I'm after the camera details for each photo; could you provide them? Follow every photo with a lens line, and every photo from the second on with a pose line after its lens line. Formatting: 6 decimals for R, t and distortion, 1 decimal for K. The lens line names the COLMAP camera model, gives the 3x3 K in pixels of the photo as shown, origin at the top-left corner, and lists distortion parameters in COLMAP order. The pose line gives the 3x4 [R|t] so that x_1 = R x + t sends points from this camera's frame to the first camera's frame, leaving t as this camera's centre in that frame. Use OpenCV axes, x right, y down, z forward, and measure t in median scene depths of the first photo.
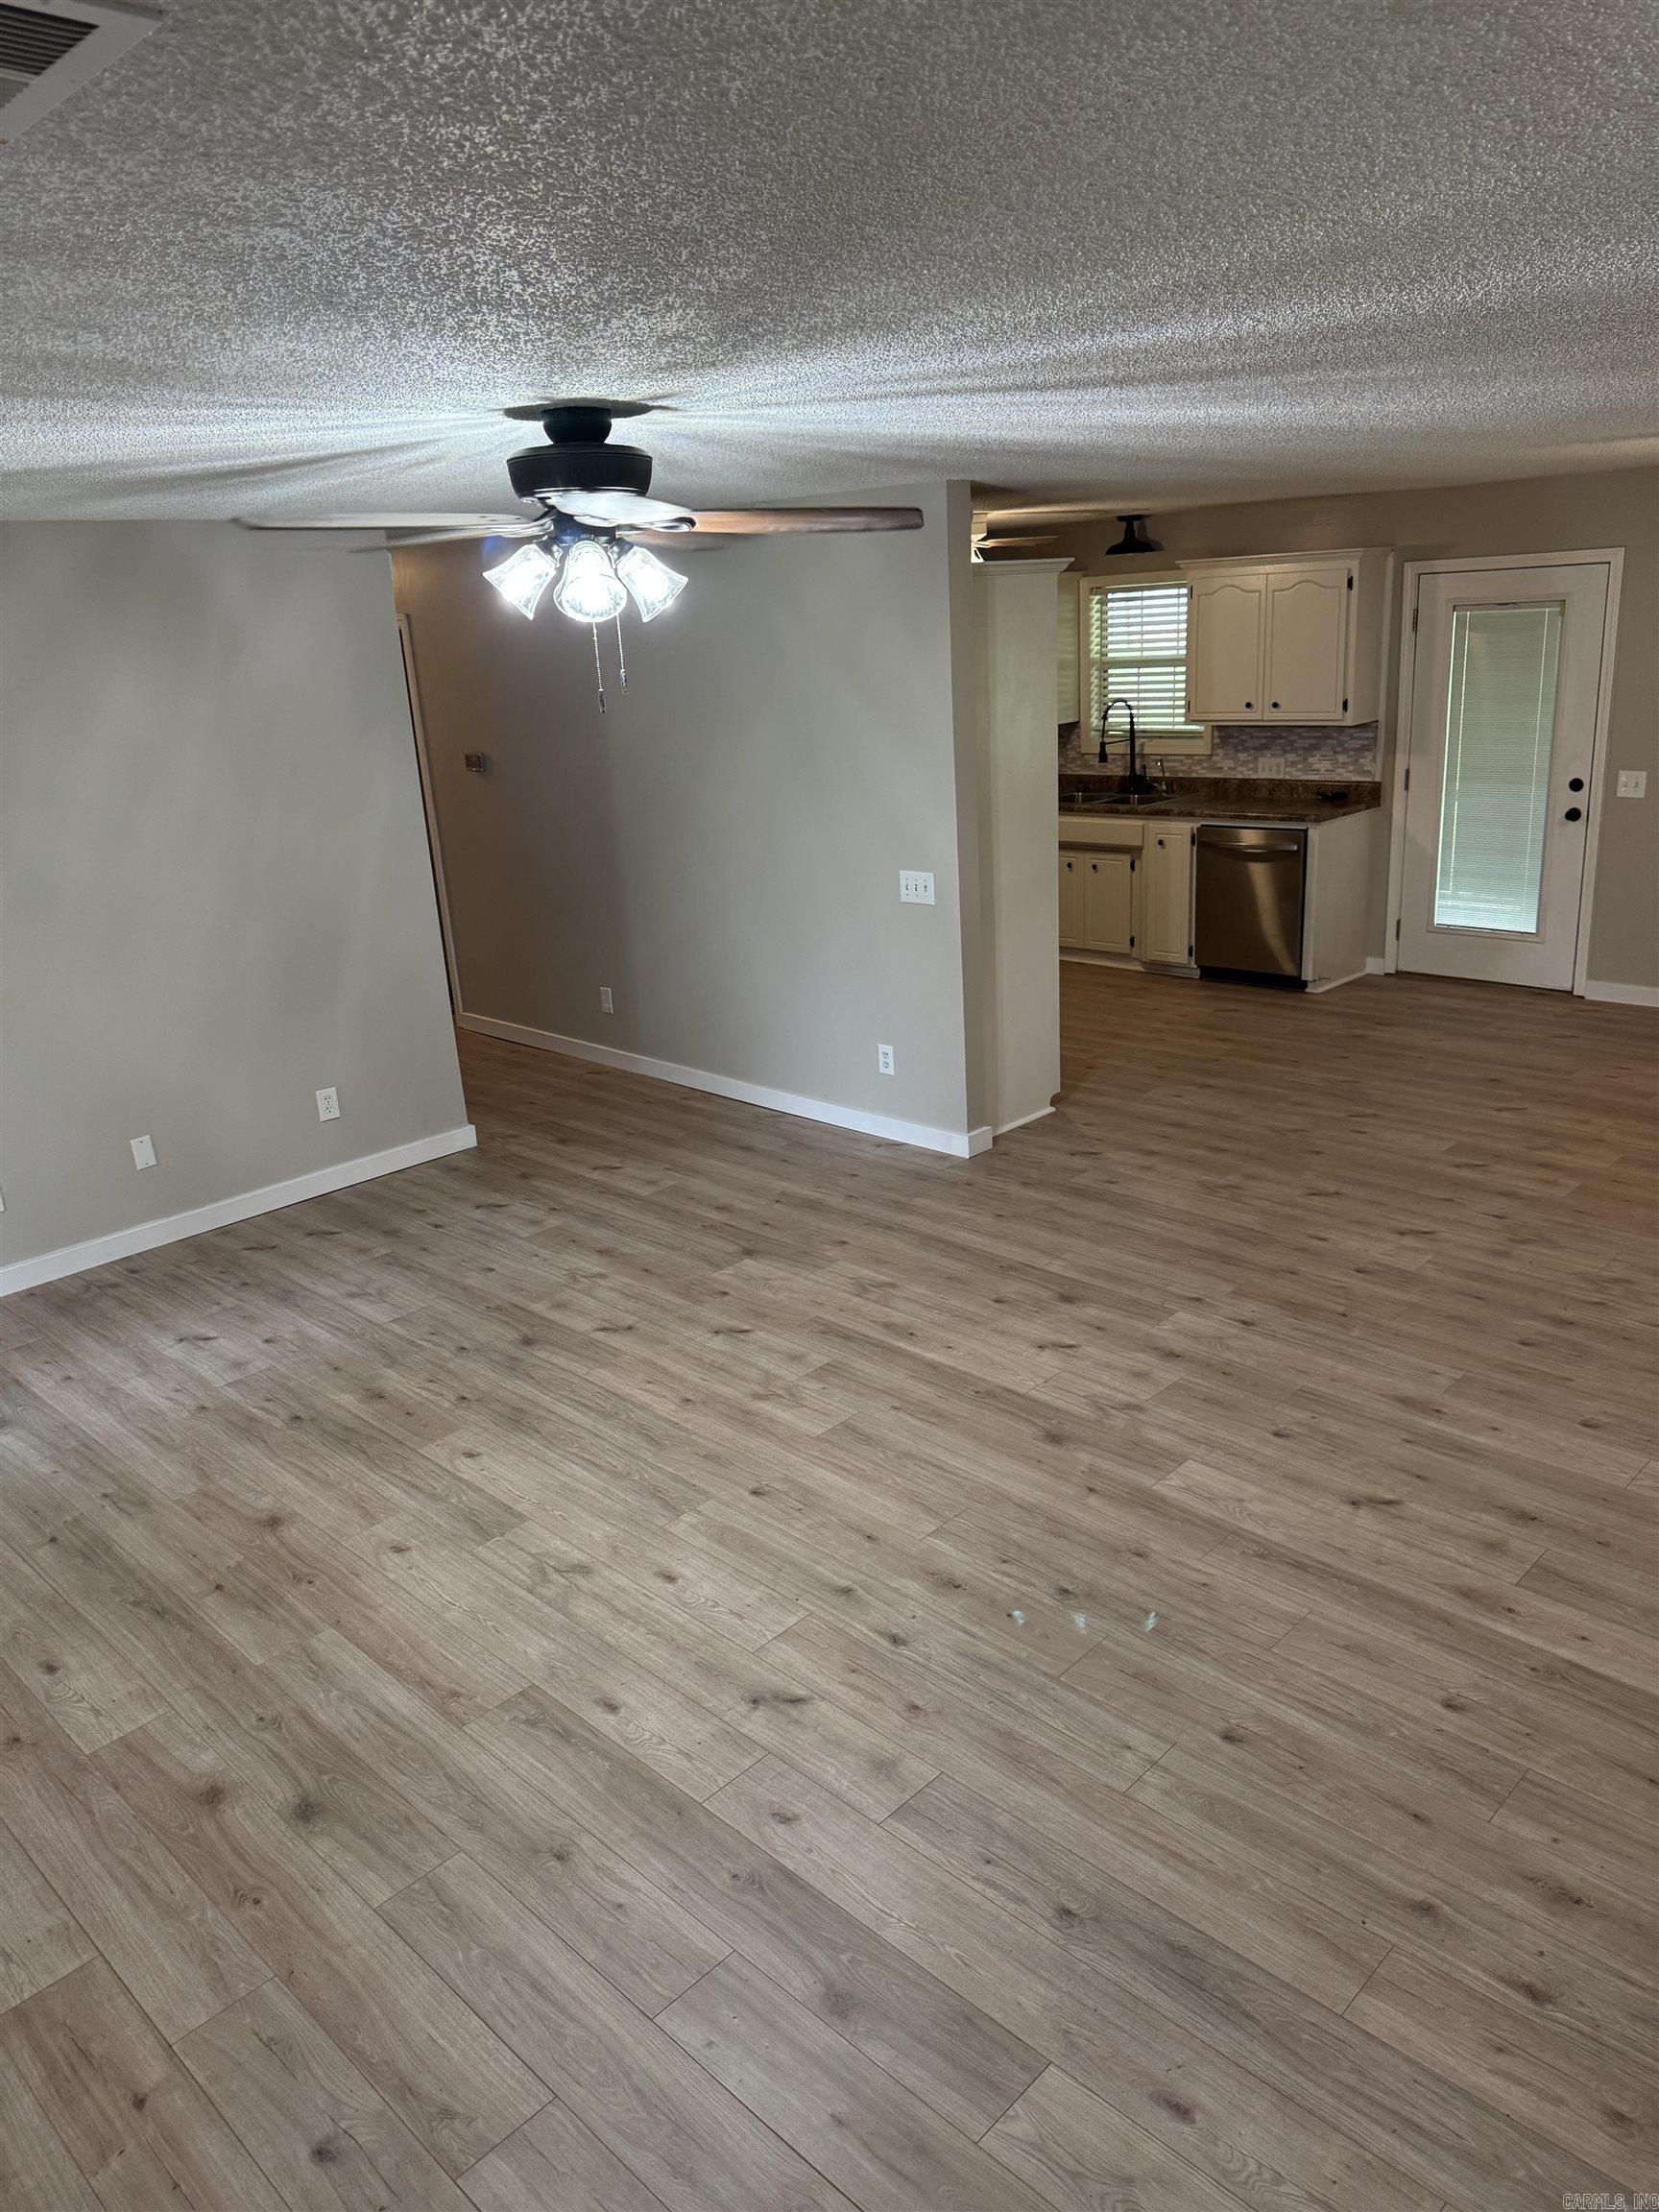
lens RADIAL K [[1560.0, 0, 849.4], [0, 1560.0, 1100.6], [0, 0, 1]] dist [0.069678, -0.082804]
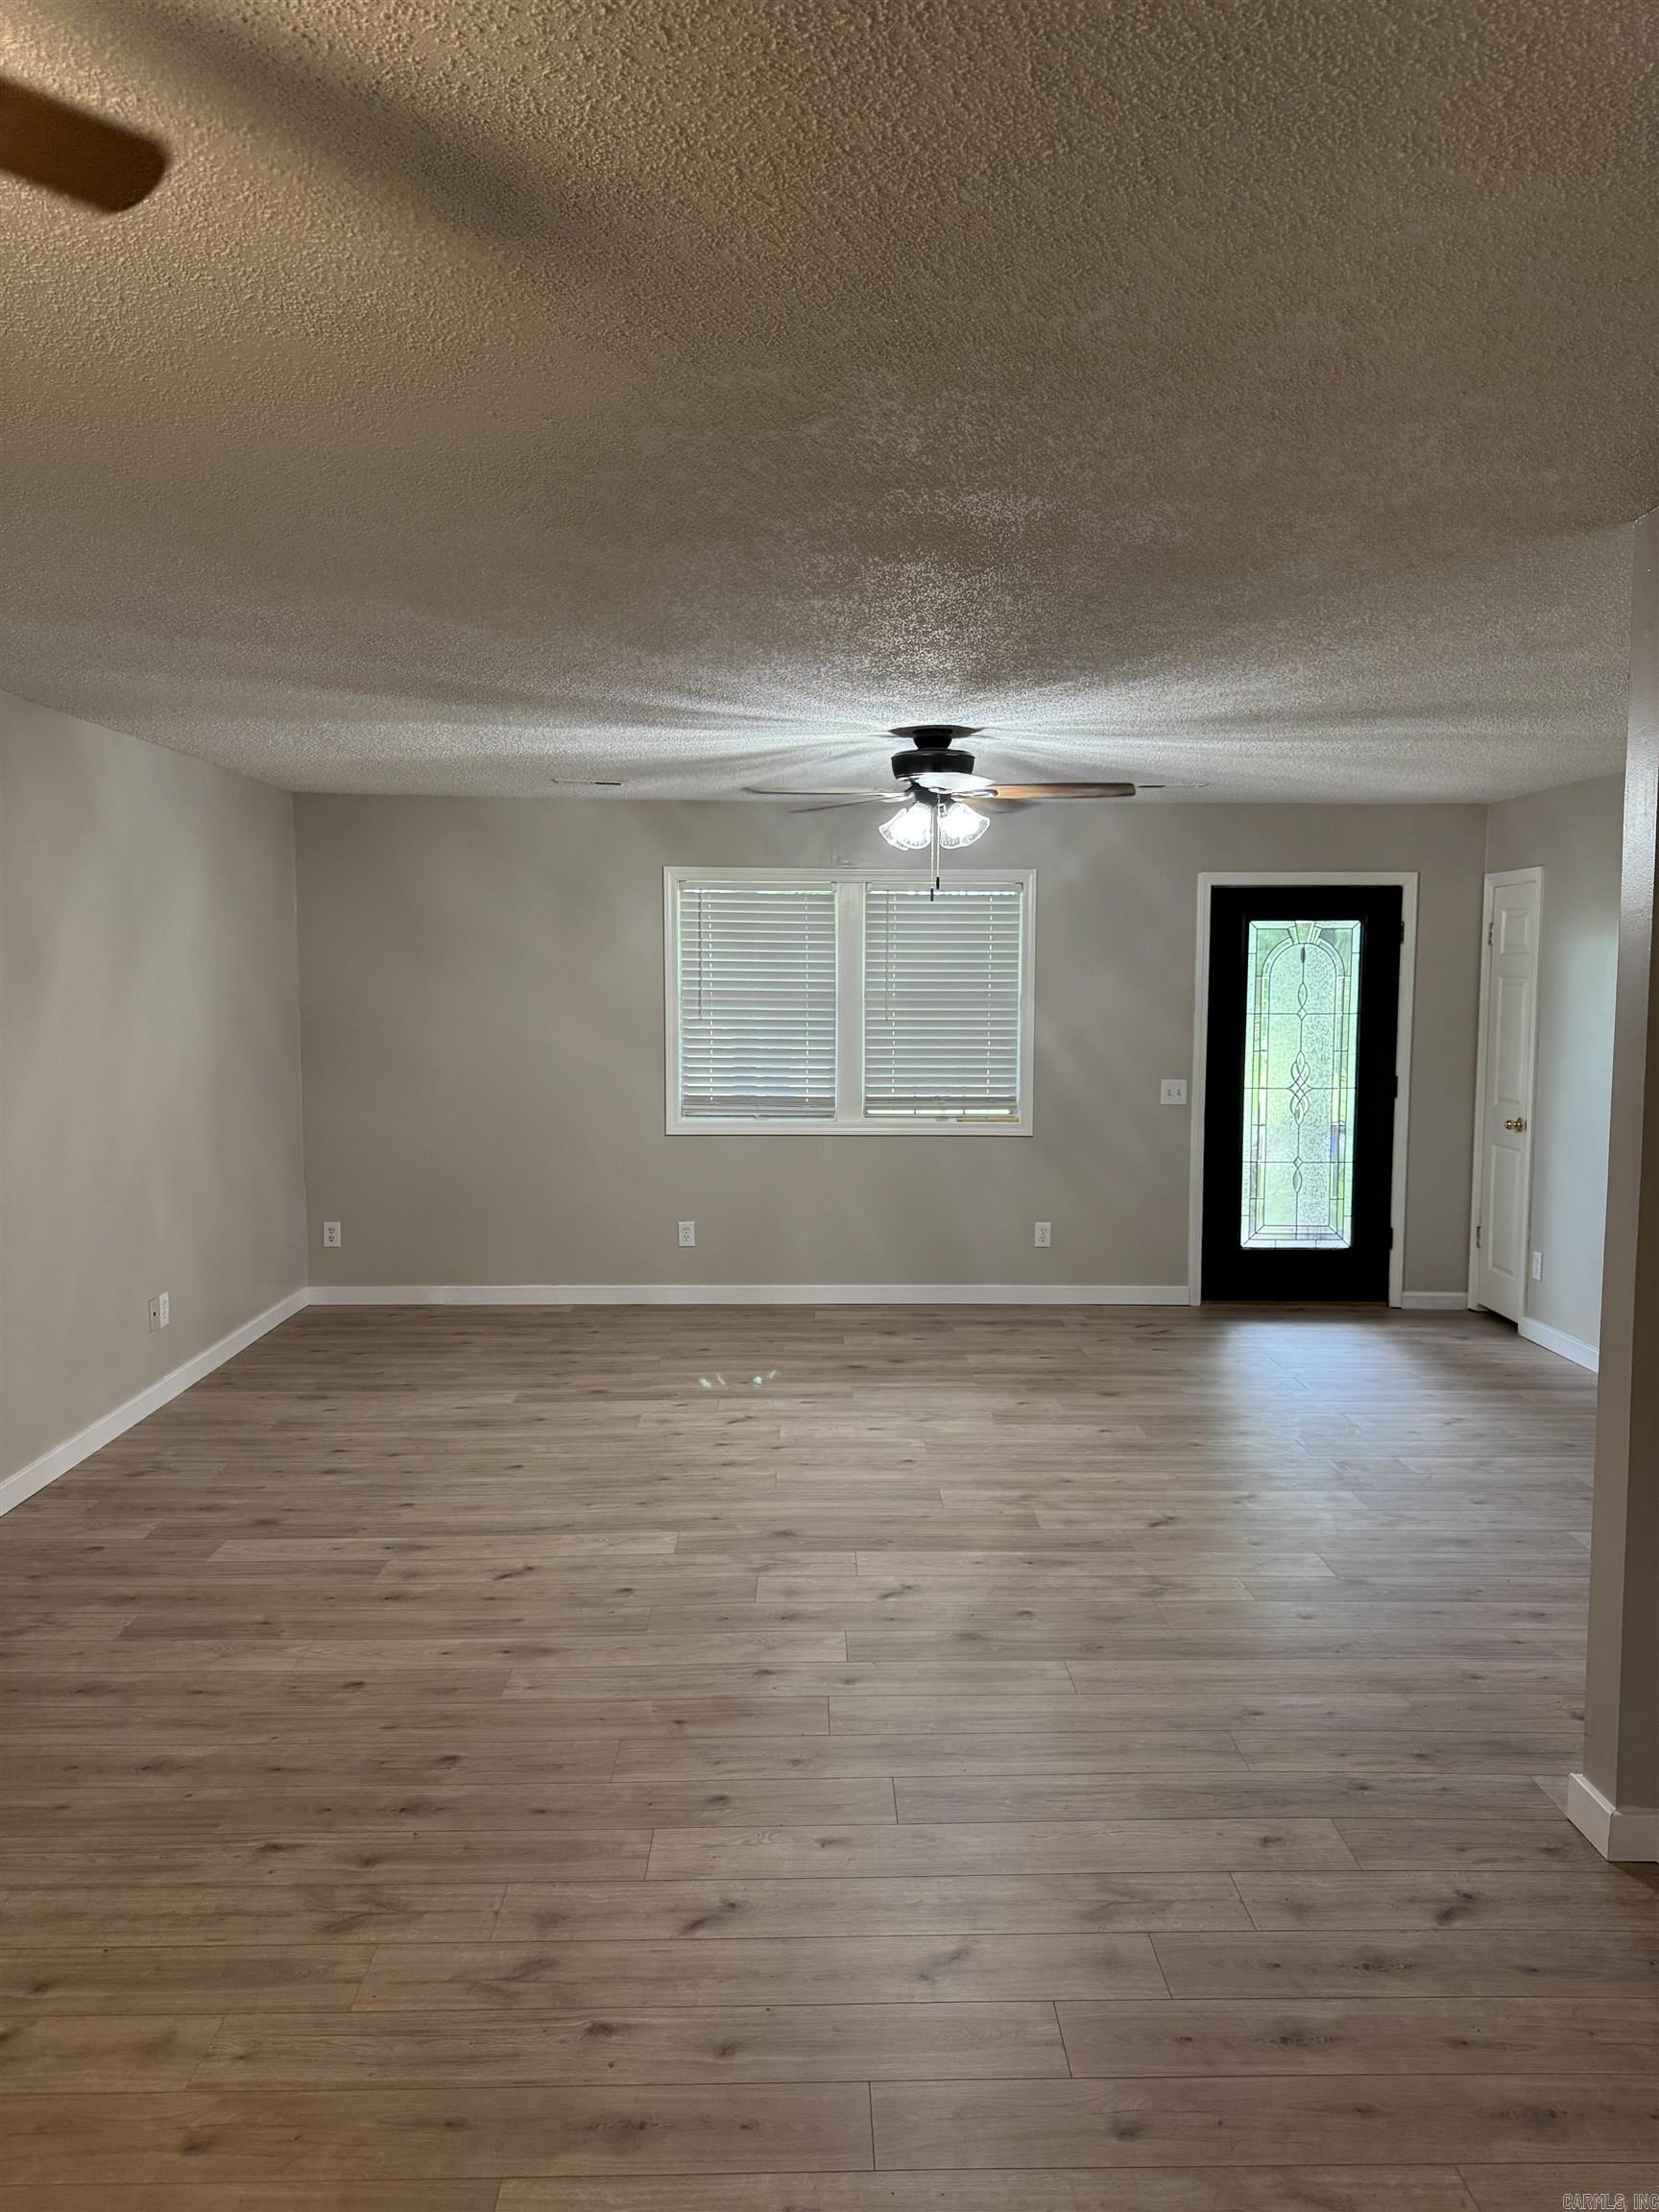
lens RADIAL K [[1560.0, 0, 837.1], [0, 1560.0, 1096.0], [0, 0, 1]] dist [0.069678, -0.082804]
pose [[-0.705731, 0.106124, -0.700486, 0.720266], [-0.179528, 0.929660, 0.321716, -0.376827], [0.685356, 0.352802, -0.637038, 1.359353]]
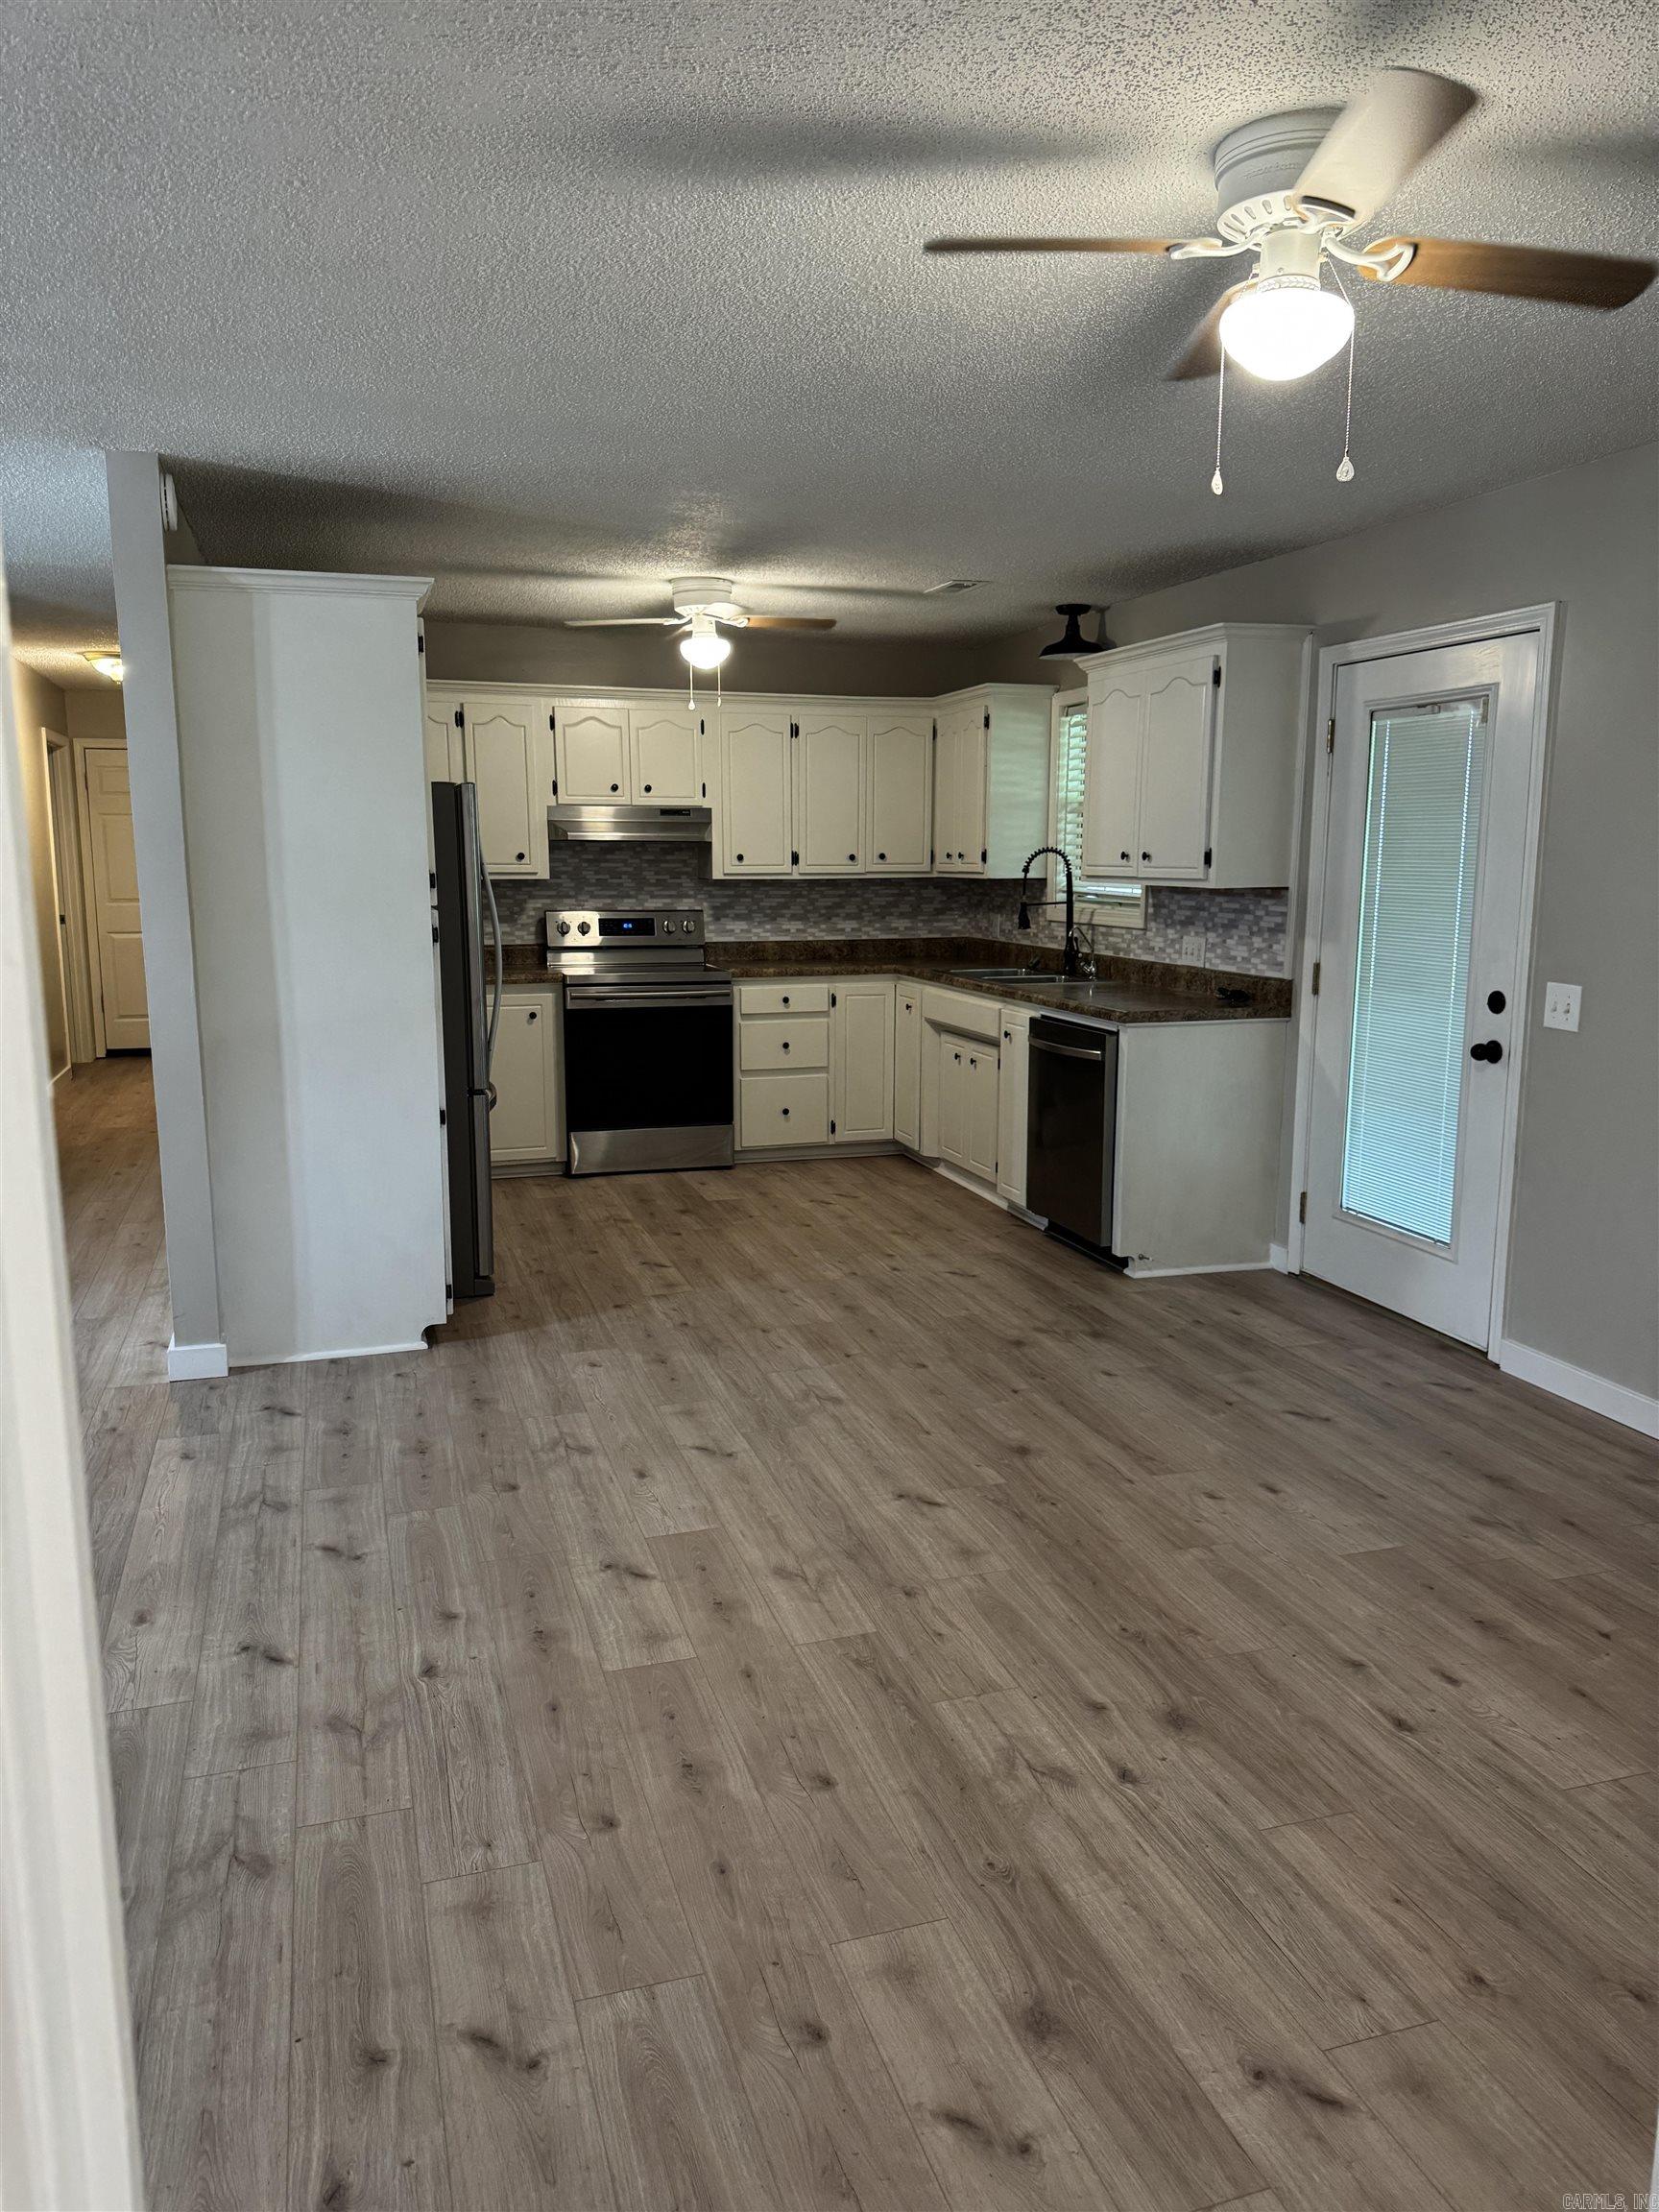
lens RADIAL K [[1560.0, 0, 830.5], [0, 1560.0, 1113.1], [0, 0, 1]] dist [0.069678, -0.082804]
pose [[0.877498, 0.136155, -0.459847, 0.825228], [-0.190093, 0.979059, -0.072854, -0.110608], [0.440298, 0.151343, 0.885004, 0.598471]]
